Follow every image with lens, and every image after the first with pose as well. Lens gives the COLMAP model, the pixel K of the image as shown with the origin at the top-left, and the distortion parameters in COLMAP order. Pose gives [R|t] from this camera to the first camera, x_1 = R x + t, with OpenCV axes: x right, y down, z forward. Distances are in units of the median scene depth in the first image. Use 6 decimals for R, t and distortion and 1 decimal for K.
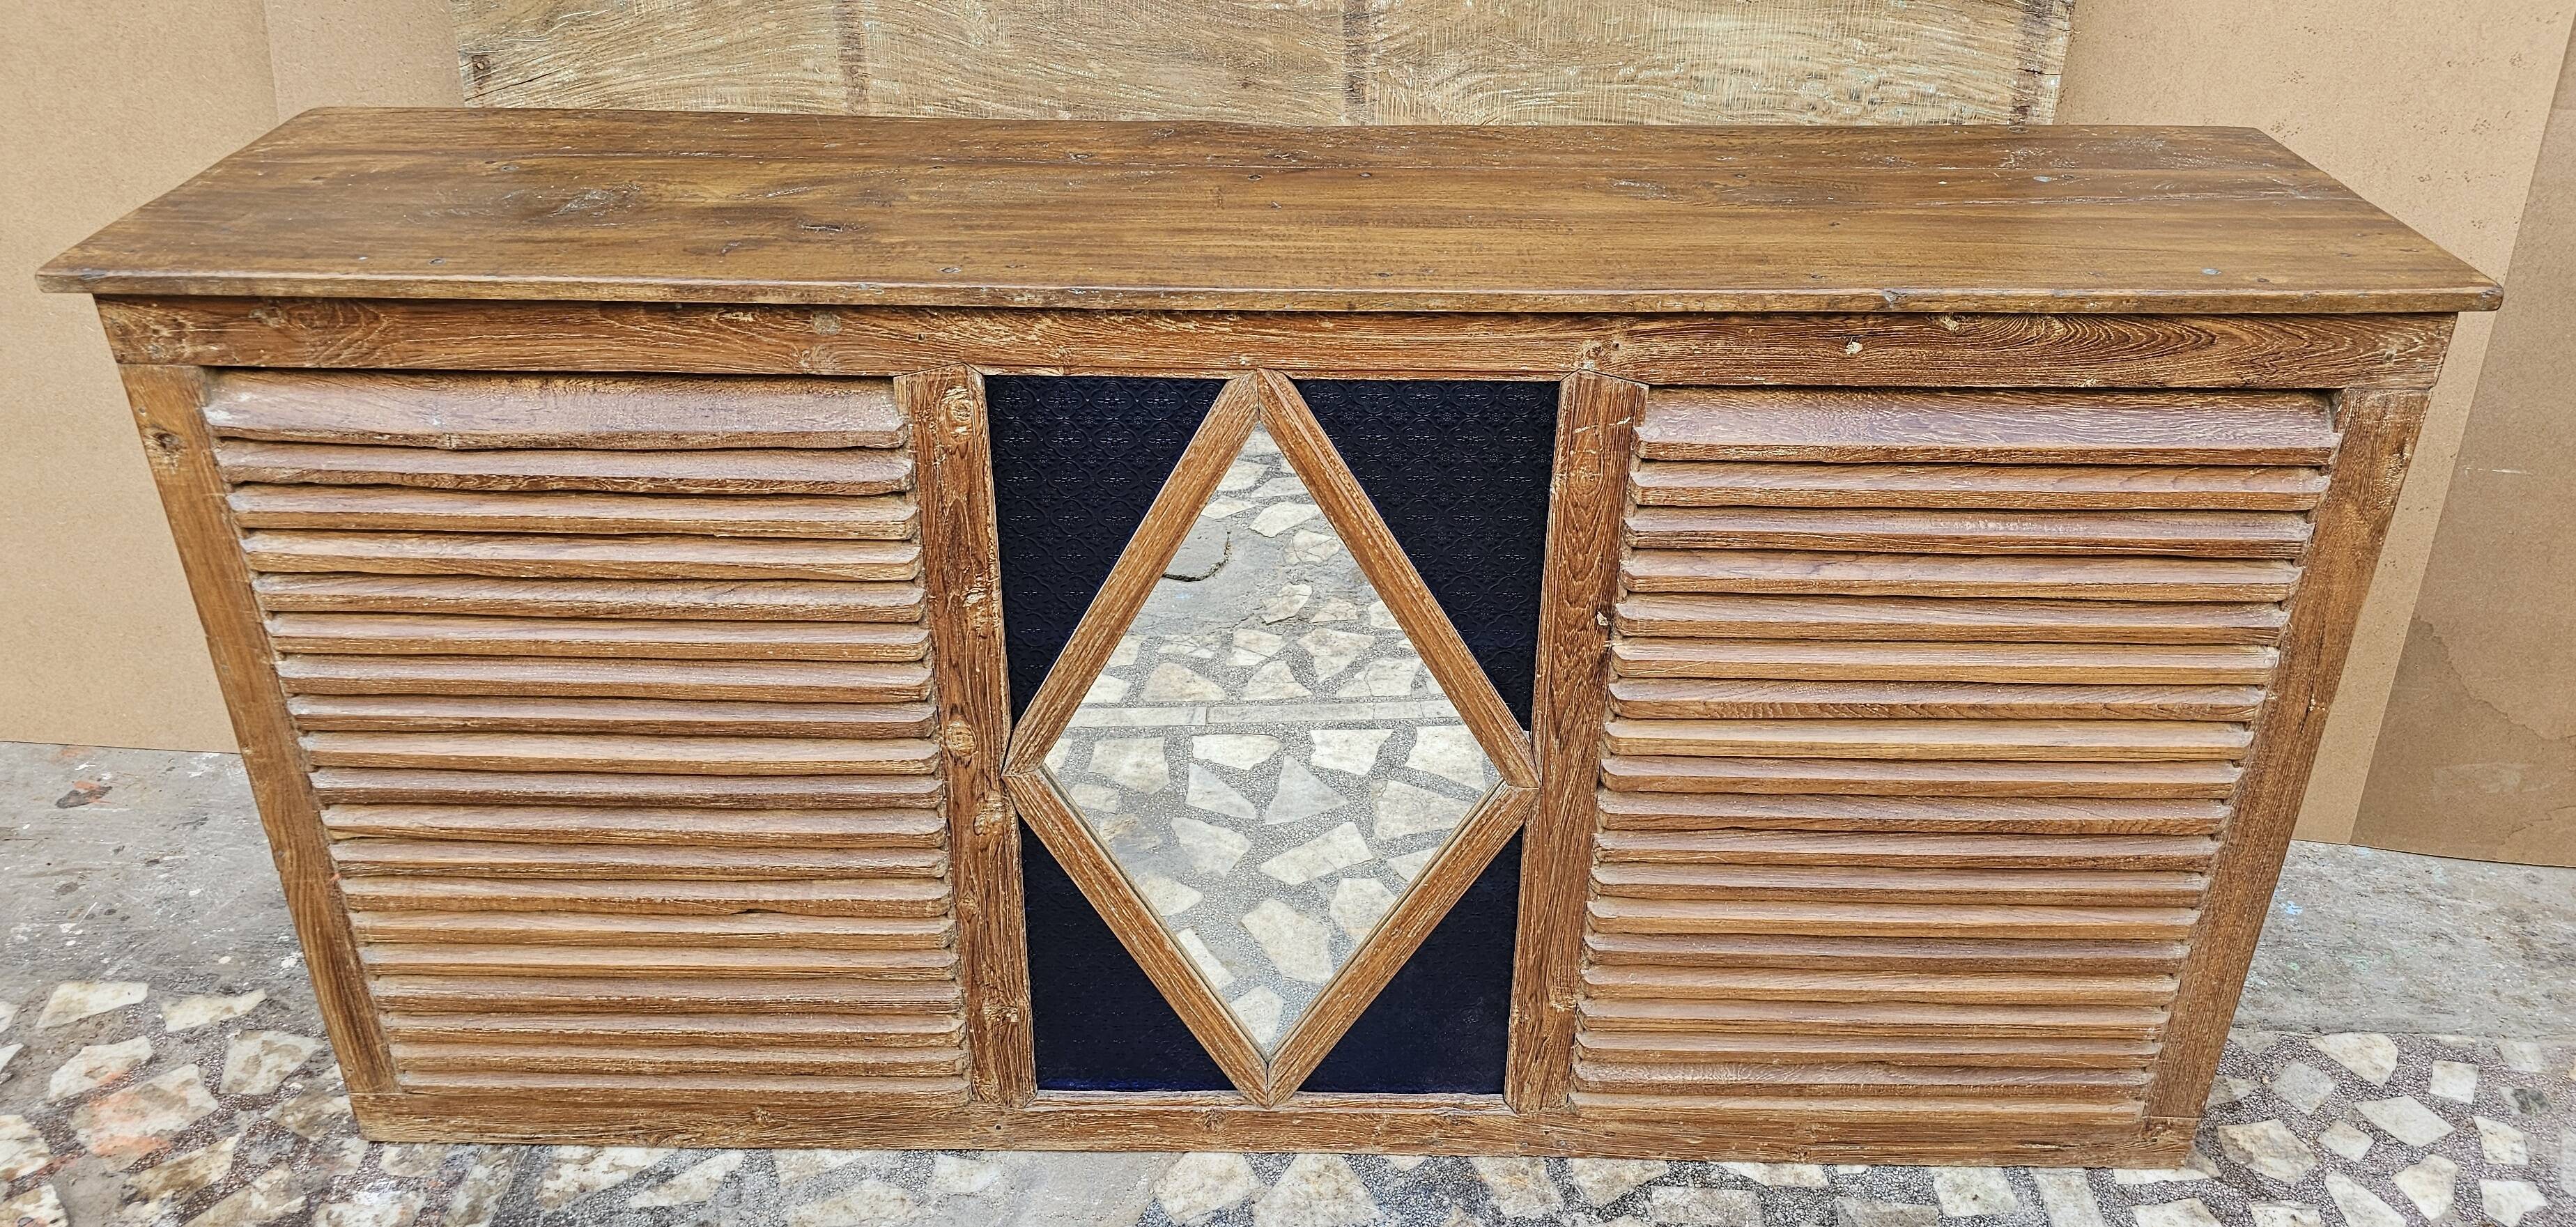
lens RADIAL K [[1875.6, 0, 1321.9], [0, 1875.6, 507.0], [0, 0, 1]] dist [0.054084, -0.049838]
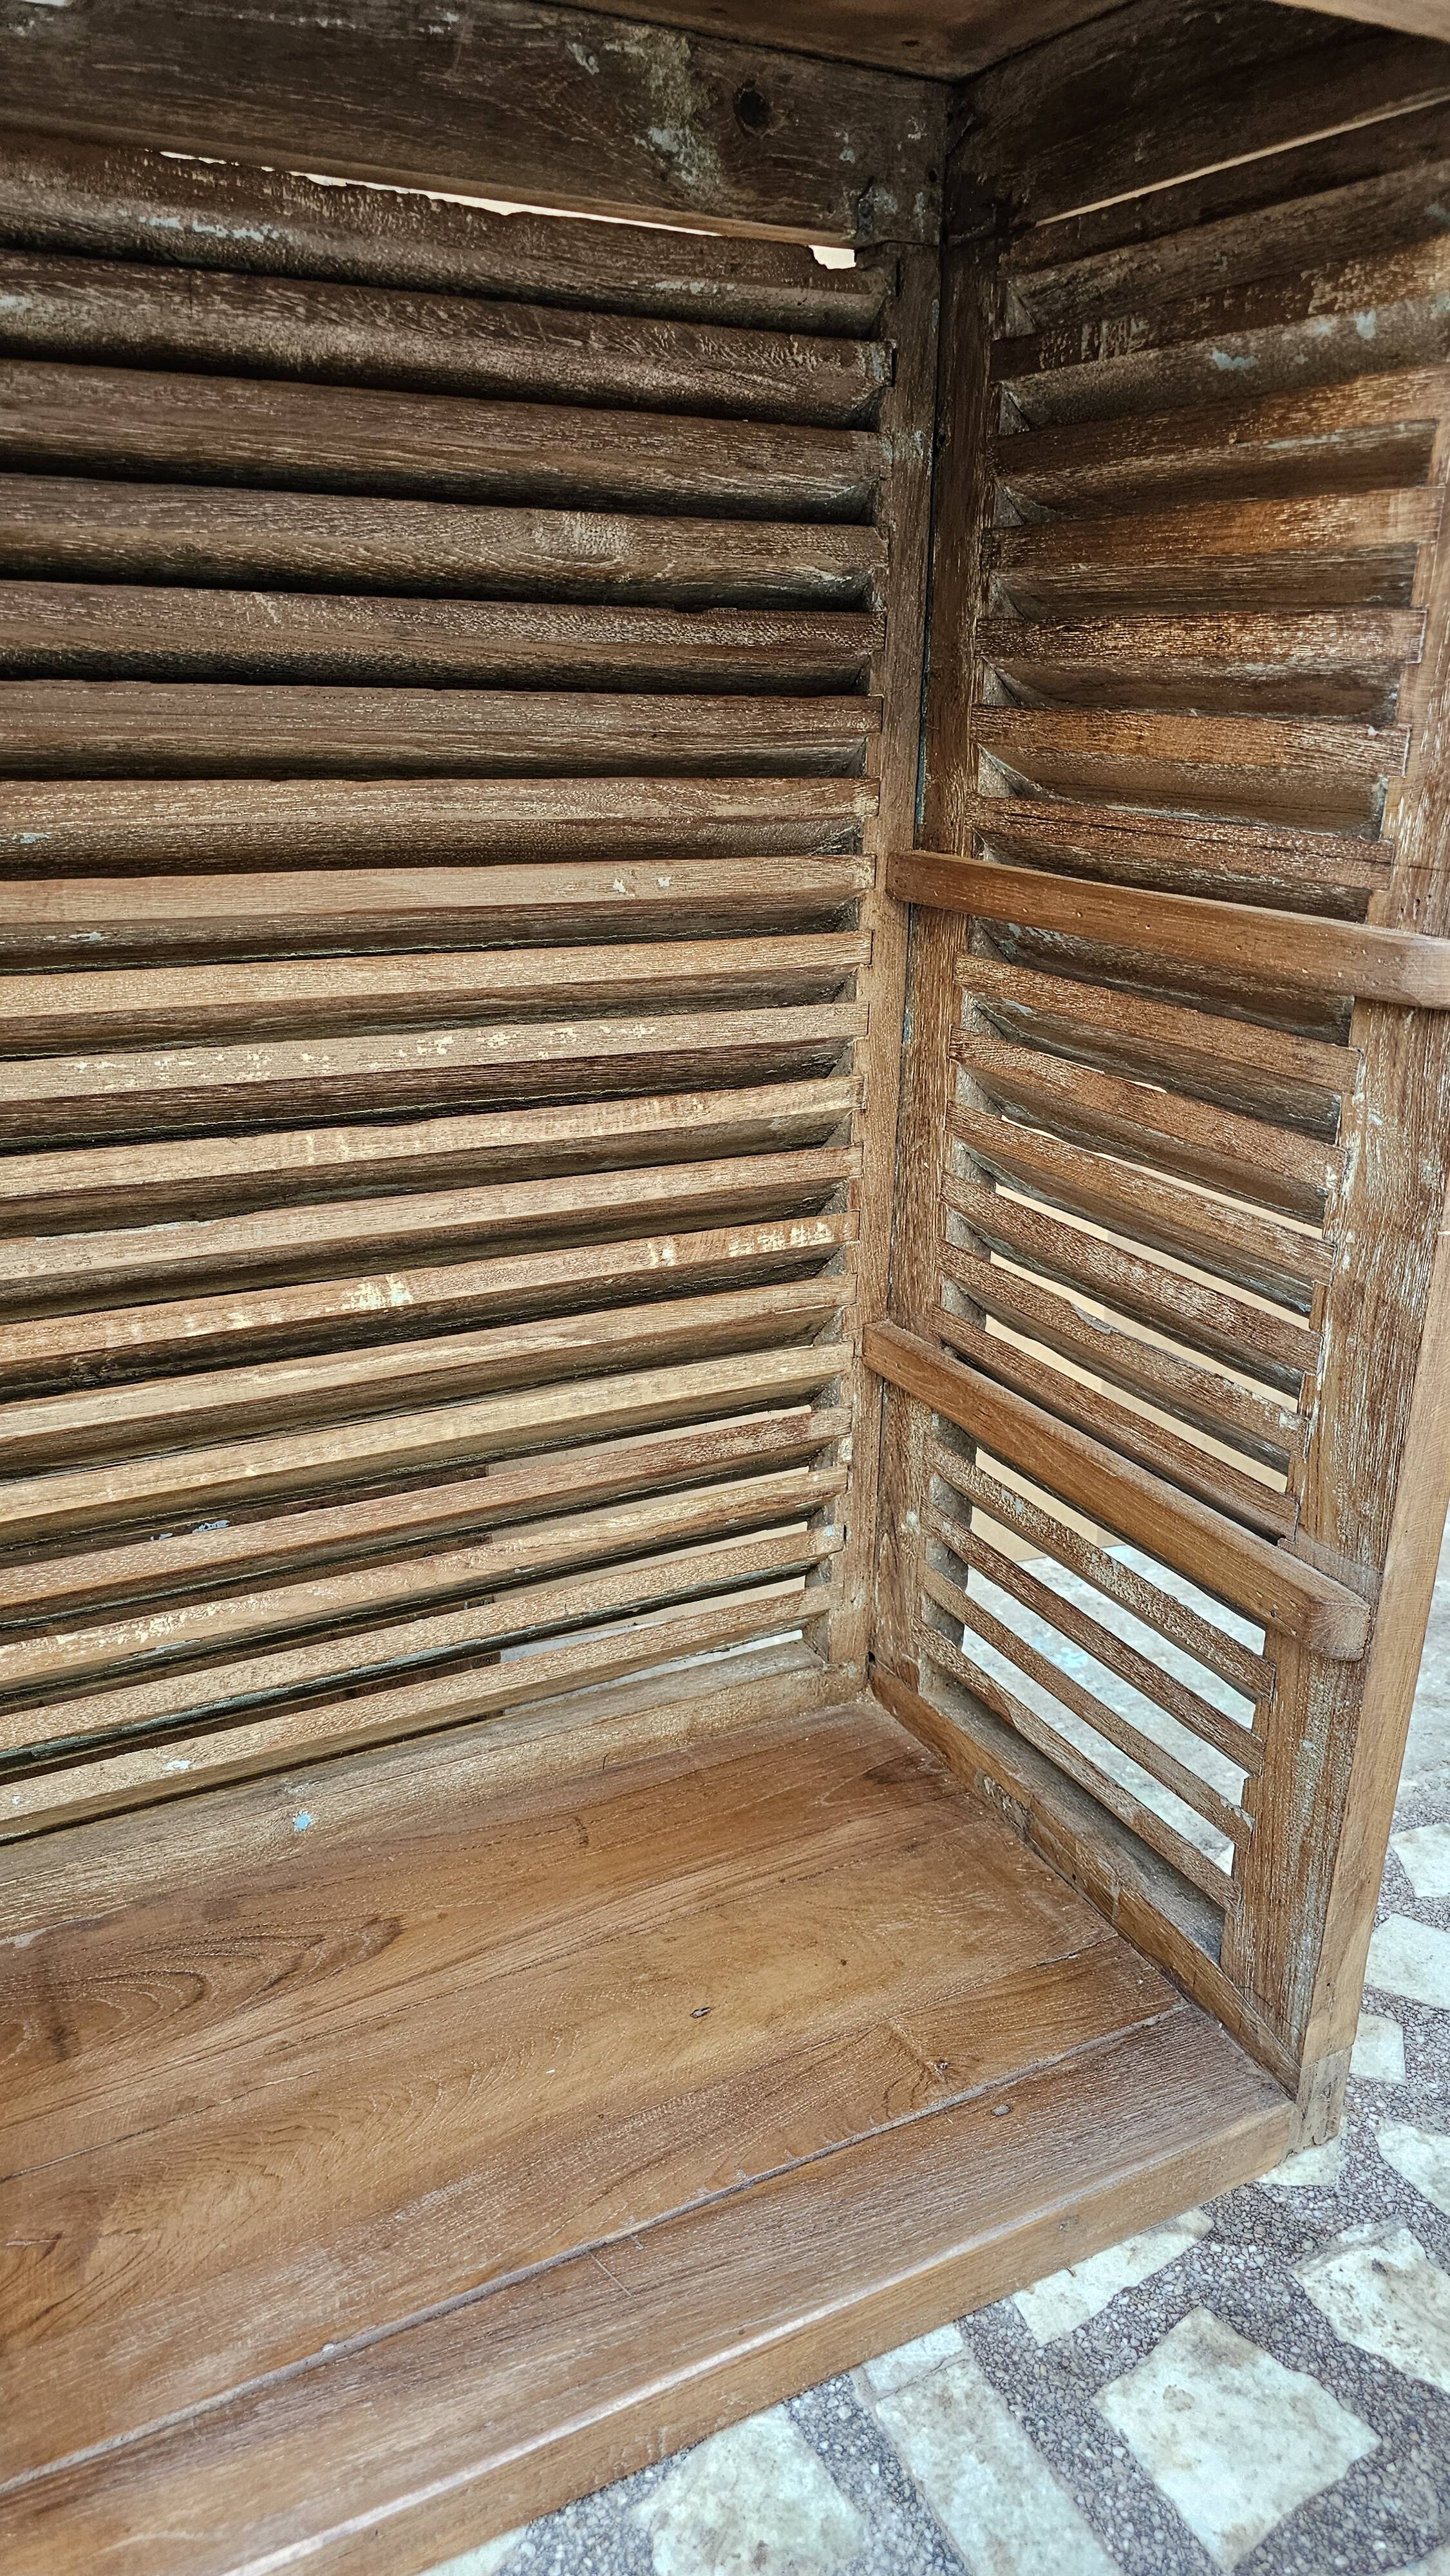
lens RADIAL K [[1740.1, 0, 715.1], [0, 1740.1, 1274.6], [0, 0, 1]] dist [0.049507, -0.045551]
pose [[0.878217, -0.149686, 0.454233, 0.214931], [0.219288, 0.970069, -0.104299, 0.152144], [-0.425026, 0.191205, 0.884756, 0.642963]]
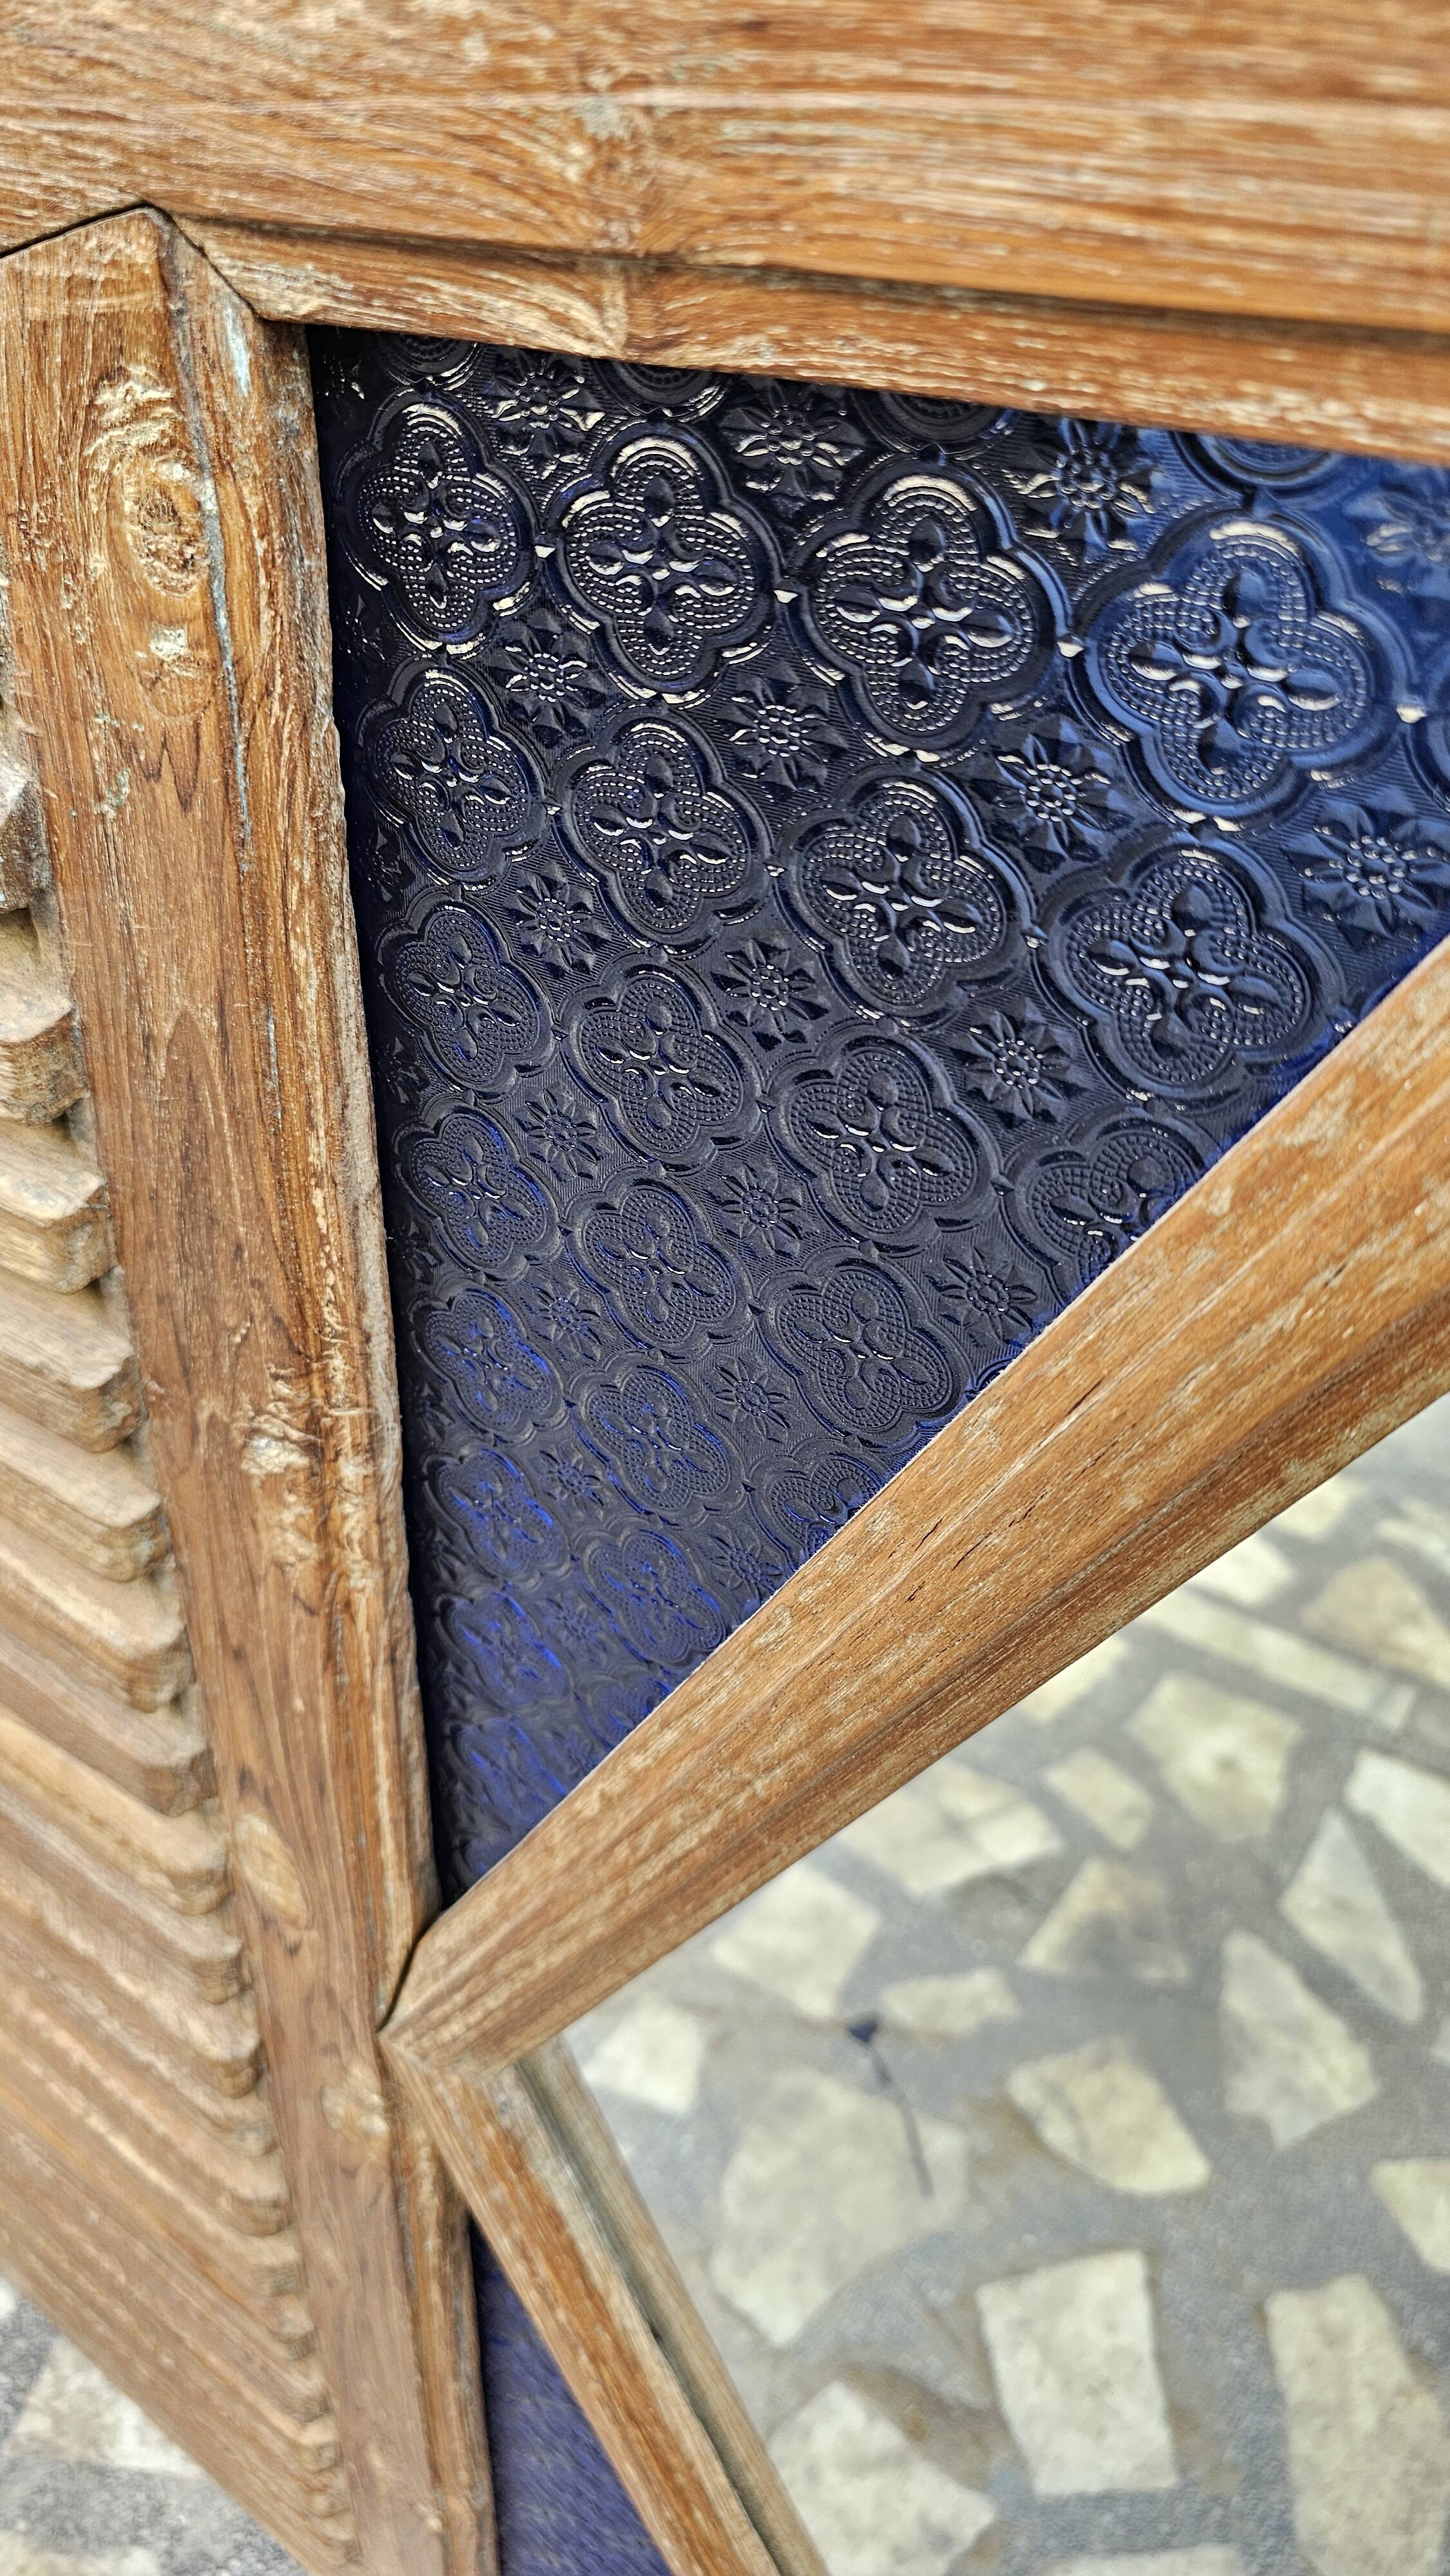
lens RADIAL K [[1740.1, 0, 745.7], [0, 1740.1, 1277.4], [0, 0, 1]] dist [0.049507, -0.045551]
pose [[0.816405, 0.328910, -0.474660, -0.032186], [-0.293848, 0.944191, 0.148854, -0.019934], [0.497129, 0.017952, 0.867491, 0.713996]]
